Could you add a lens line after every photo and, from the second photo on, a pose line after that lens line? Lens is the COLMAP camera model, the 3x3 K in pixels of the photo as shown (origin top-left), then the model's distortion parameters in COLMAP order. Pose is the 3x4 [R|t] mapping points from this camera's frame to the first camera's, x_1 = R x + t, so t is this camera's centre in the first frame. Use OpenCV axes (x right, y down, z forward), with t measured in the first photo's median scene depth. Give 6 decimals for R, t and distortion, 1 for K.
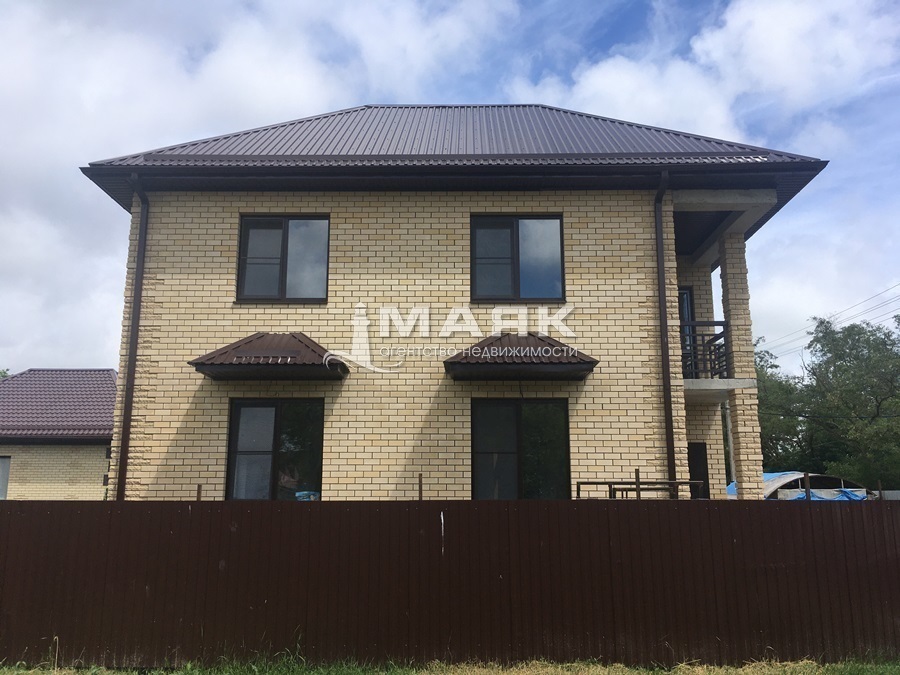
lens RADIAL K [[770.0, 0, 445.4], [0, 770.0, 339.7], [0, 0, 1]] dist [0.047826, -0.045629]
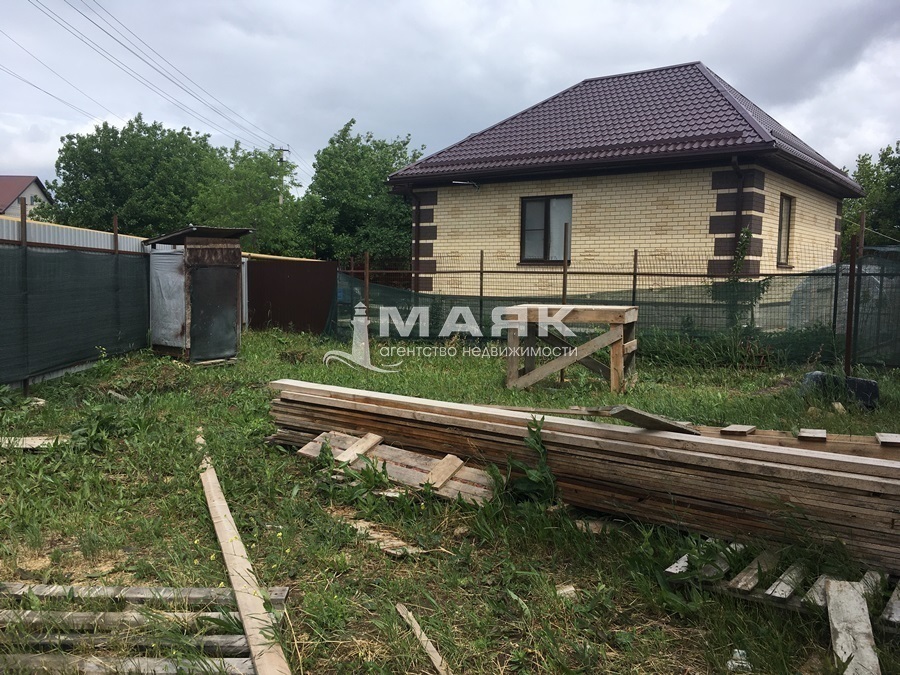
lens RADIAL K [[770.0, 0, 450.7], [0, 770.0, 338.4], [0, 0, 1]] dist [0.047826, -0.045629]
pose [[0.816027, 0.054767, -0.575413, -0.567401], [0.117658, 0.958920, 0.258128, 0.191099], [0.565912, -0.278341, 0.776060, 0.864775]]
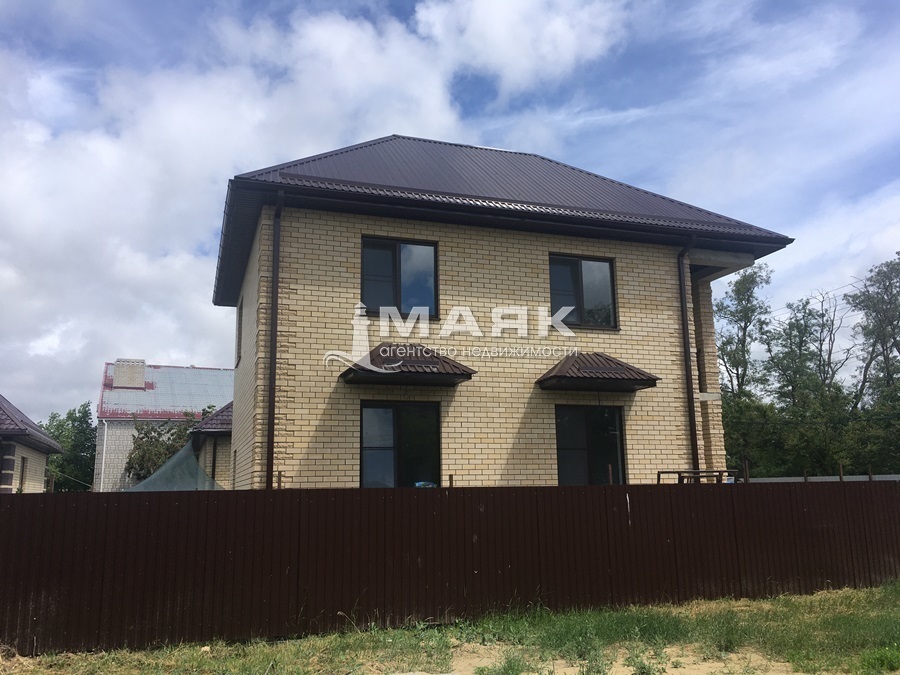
lens RADIAL K [[770.0, 0, 440.6], [0, 770.0, 341.6], [0, 0, 1]] dist [0.047826, -0.045629]
pose [[0.941802, 0.047671, 0.332772, -0.542898], [-0.049806, 0.998757, -0.002117, -0.012424], [-0.332459, -0.014580, 0.943005, -0.095808]]
